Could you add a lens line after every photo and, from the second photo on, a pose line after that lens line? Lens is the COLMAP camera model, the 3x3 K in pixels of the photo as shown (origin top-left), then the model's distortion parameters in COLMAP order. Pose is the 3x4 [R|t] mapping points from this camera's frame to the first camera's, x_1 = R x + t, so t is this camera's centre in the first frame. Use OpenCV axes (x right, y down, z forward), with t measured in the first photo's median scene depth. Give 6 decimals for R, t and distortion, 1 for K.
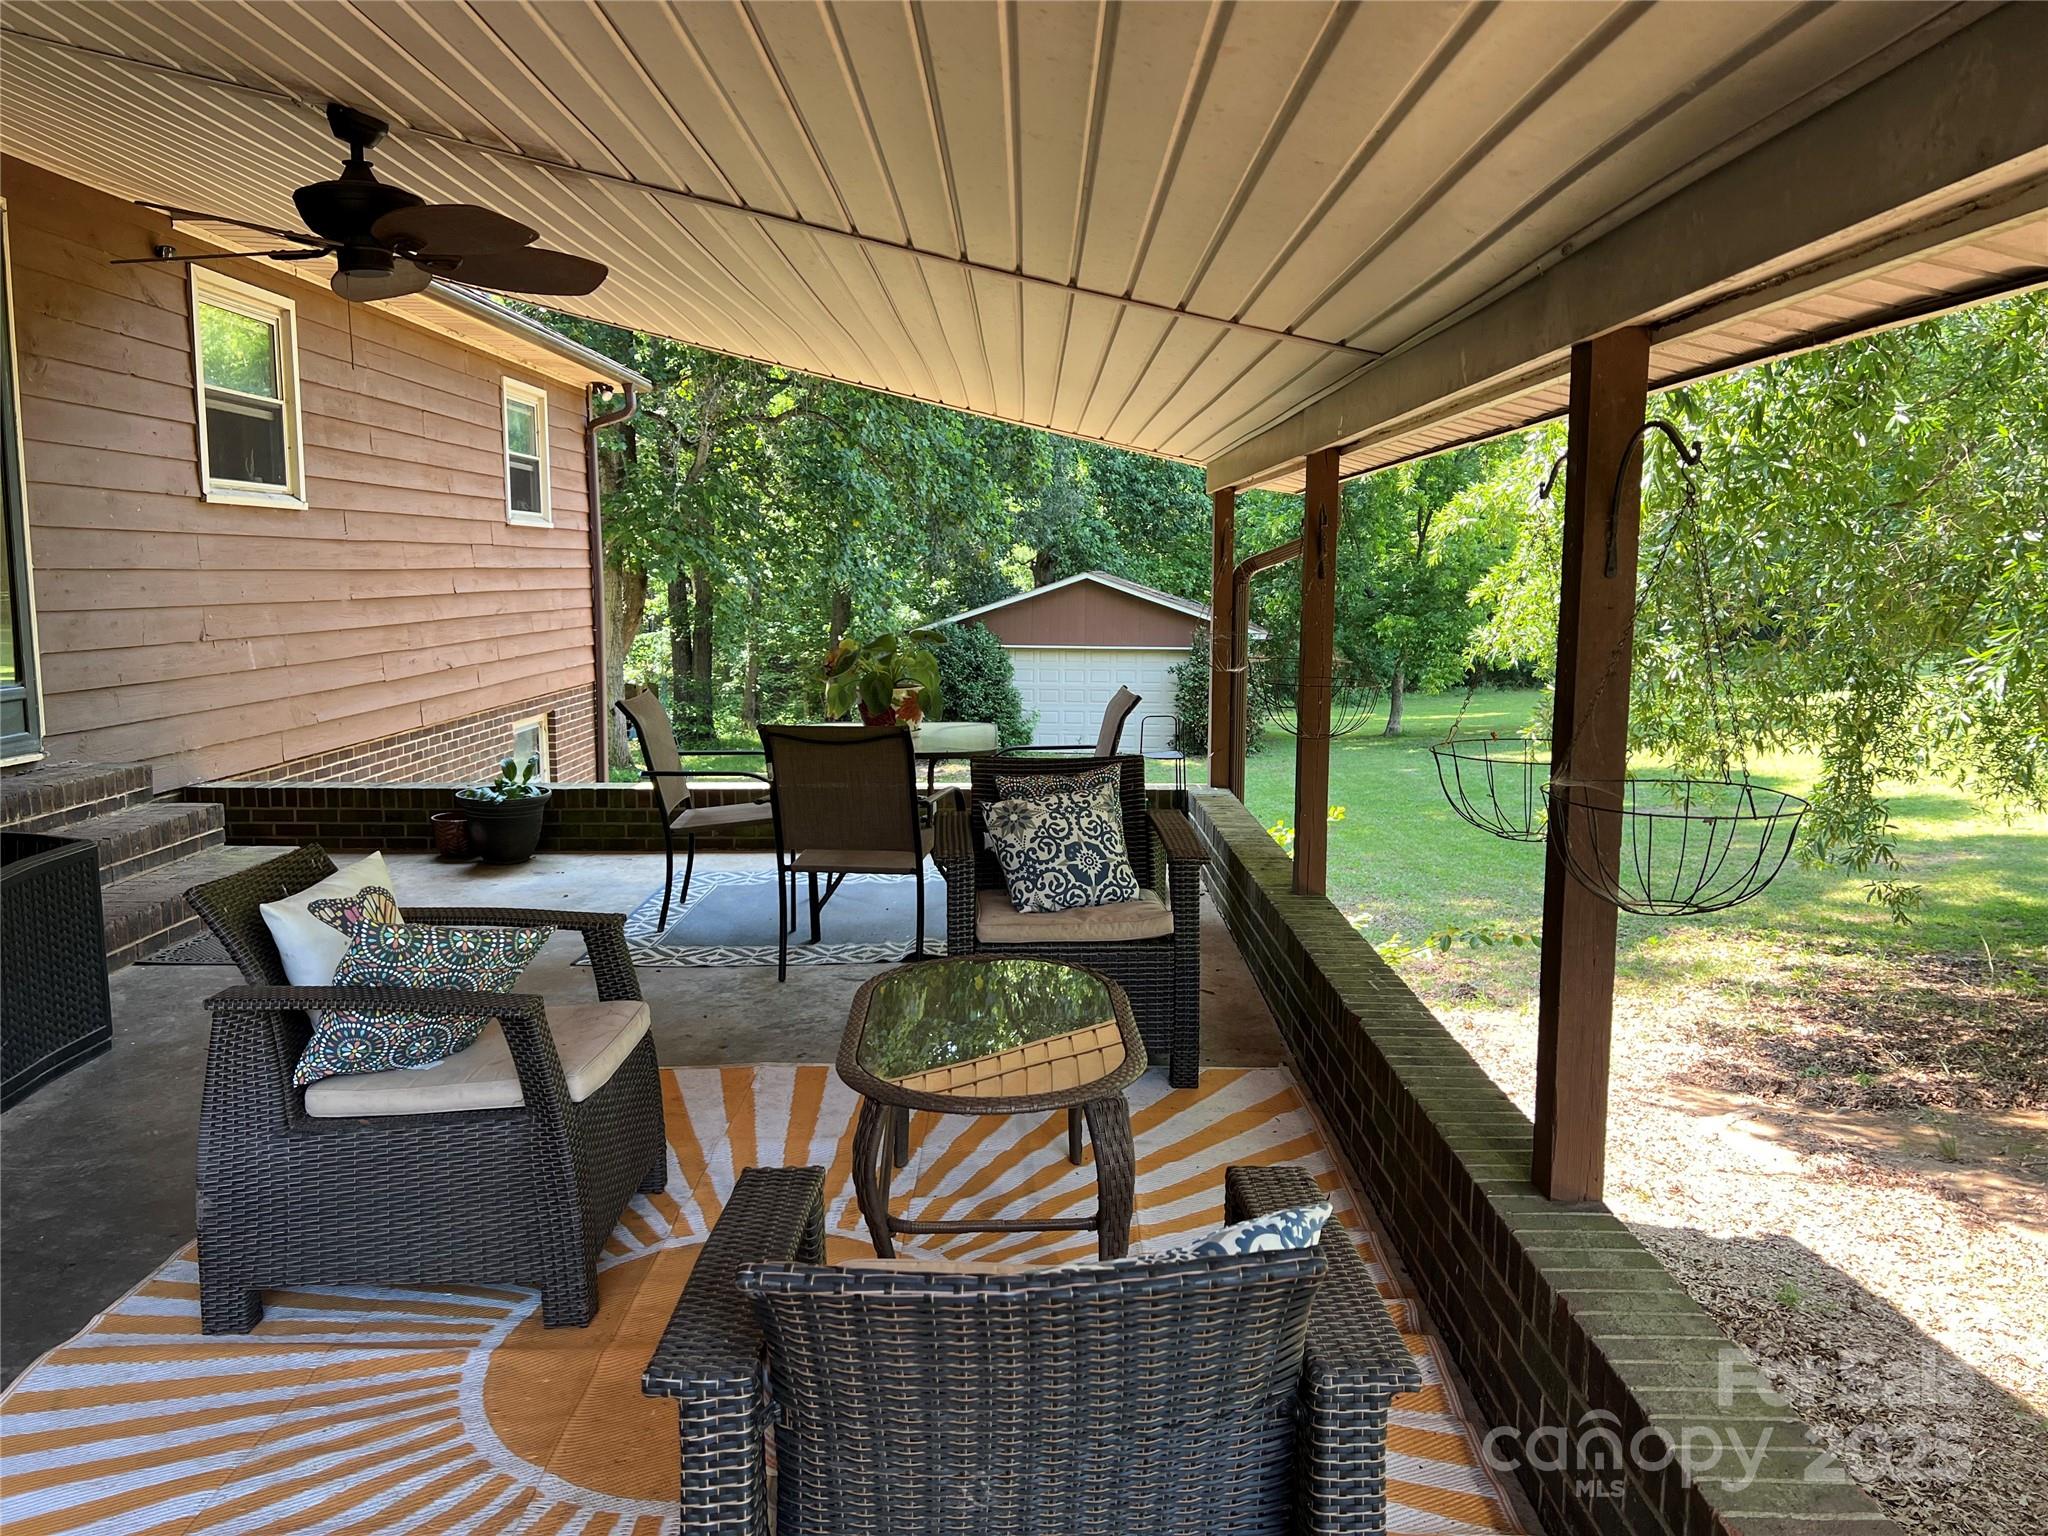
lens RADIAL K [[1536.0, 0, 1023.5], [0, 1536.0, 768.4], [0, 0, 1]] dist [0.036508, -0.019880]
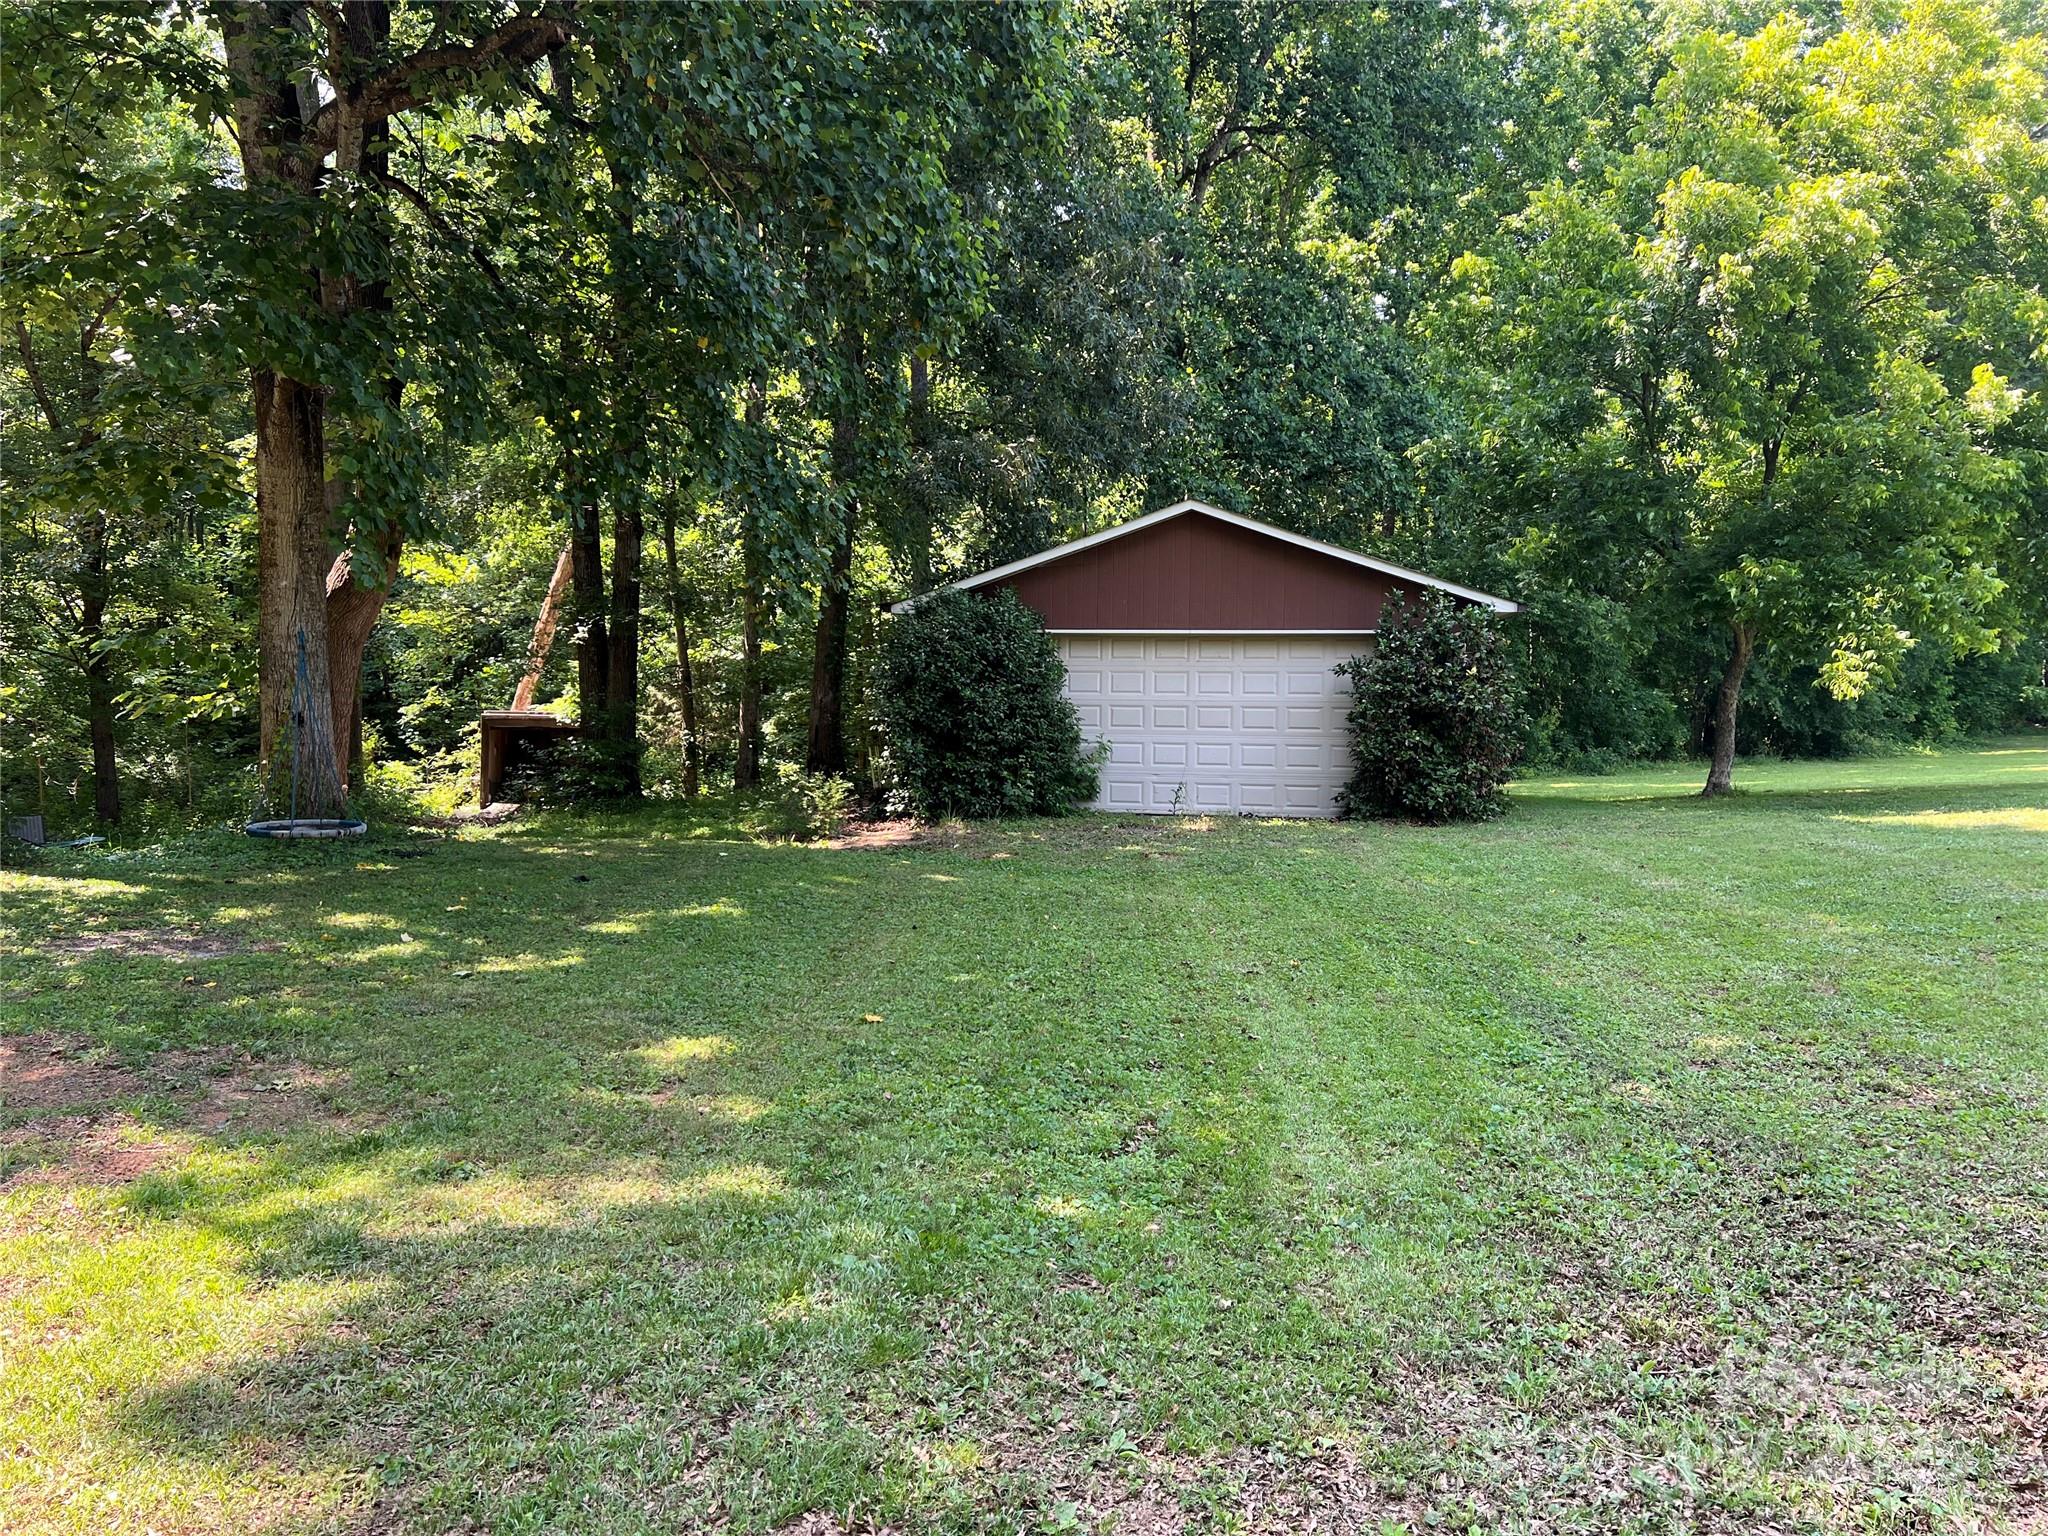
lens RADIAL K [[1536.0, 0, 1021.2], [0, 1536.0, 763.4], [0, 0, 1]] dist [0.036508, -0.019880]
pose [[0.994963, 0.000107, -0.100245, 0.035685], [-0.007349, 0.997386, -0.071881, 0.013111], [0.099976, 0.072256, 0.992363, 0.428279]]
